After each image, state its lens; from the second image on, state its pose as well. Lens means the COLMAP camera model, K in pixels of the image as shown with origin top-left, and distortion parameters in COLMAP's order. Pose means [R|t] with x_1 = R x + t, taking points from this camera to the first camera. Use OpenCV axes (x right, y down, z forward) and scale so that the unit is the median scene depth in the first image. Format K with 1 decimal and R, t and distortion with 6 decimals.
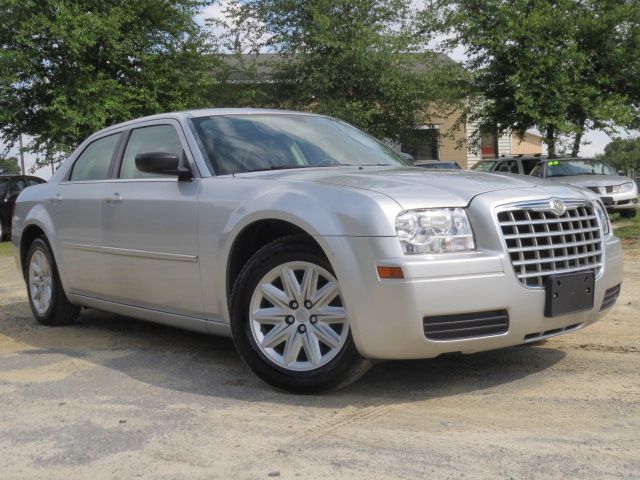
lens RADIAL K [[739.0, 0, 328.0], [0, 739.0, 238.9], [0, 0, 1]] dist [-0.023178, 0.000000]
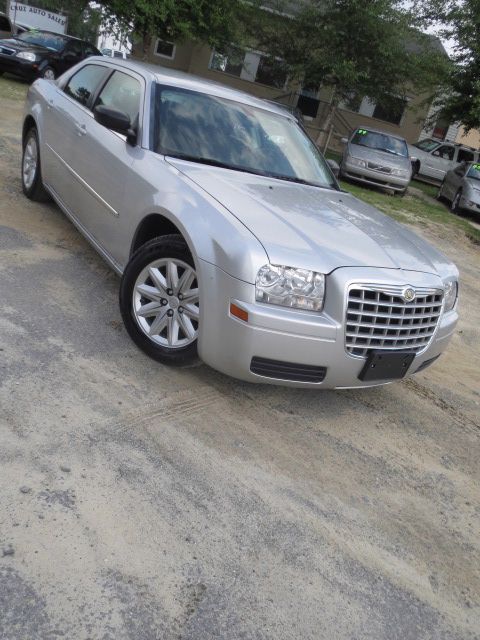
lens RADIAL K [[519.0, 0, 245.6], [0, 519.0, 311.0], [0, 0, 1]] dist [-0.019451, 0.001739]
pose [[0.943559, 0.331142, -0.006350, 0.086201], [-0.311806, 0.894600, 0.320107, -0.192765], [0.111681, -0.300060, 0.947360, 0.202434]]
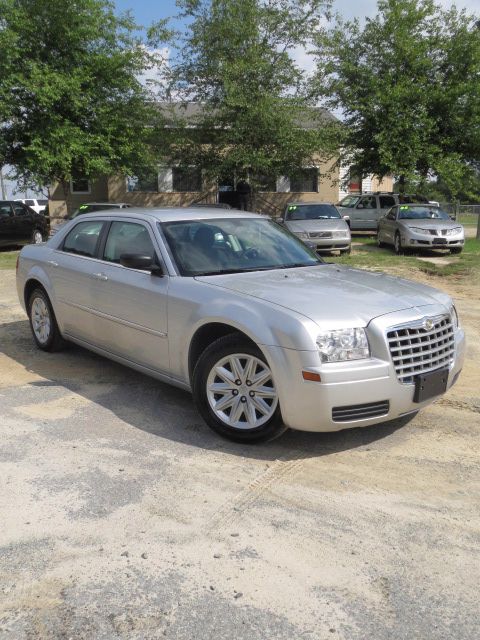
lens RADIAL K [[539.9, 0, 238.6], [0, 539.9, 316.1], [0, 0, 1]] dist [-0.032140, 0.030432]
pose [[0.999048, 0.036156, 0.024412, -0.074353], [-0.039376, 0.988234, 0.147791, -0.190899], [-0.018782, -0.148612, 0.988717, -0.009267]]
